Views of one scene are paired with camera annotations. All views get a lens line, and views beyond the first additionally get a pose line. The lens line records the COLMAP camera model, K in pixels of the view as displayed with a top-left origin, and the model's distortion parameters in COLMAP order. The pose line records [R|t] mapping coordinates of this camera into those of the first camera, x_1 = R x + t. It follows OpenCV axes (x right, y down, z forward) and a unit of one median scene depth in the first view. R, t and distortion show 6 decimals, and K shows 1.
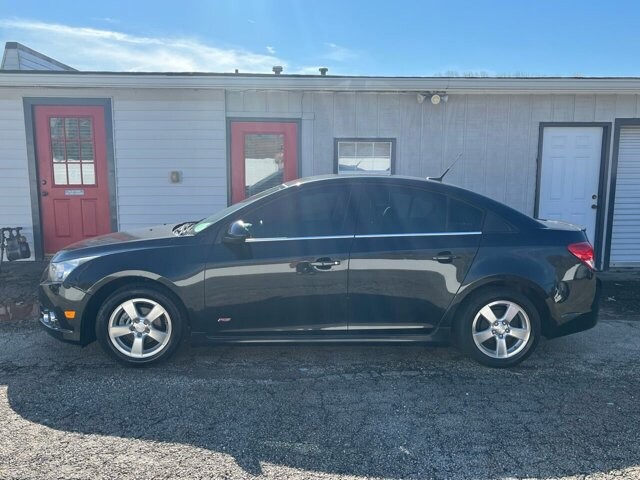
lens RADIAL K [[579.8, 0, 320.0], [0, 579.8, 240.0], [0, 0, 1]] dist [0.043677, -0.006563]
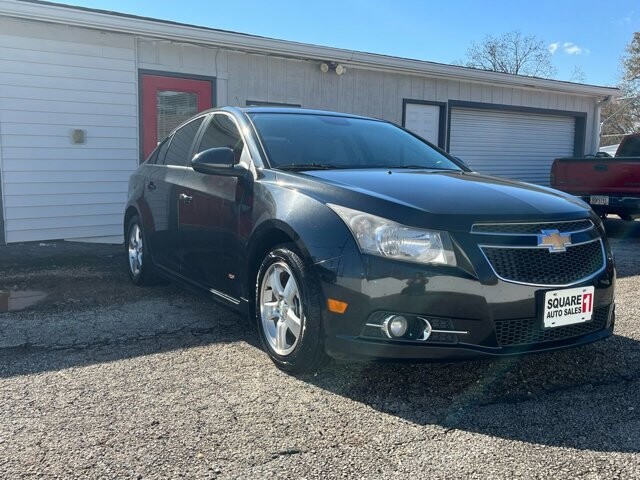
lens RADIAL K [[617.8, 0, 325.3], [0, 617.8, 236.4], [0, 0, 1]] dist [0.035611, -0.002715]
pose [[0.825219, -0.062749, 0.561316, -0.477014], [0.066601, 0.997687, 0.013617, 0.044765], [-0.560872, 0.026147, 0.827489, 0.087673]]
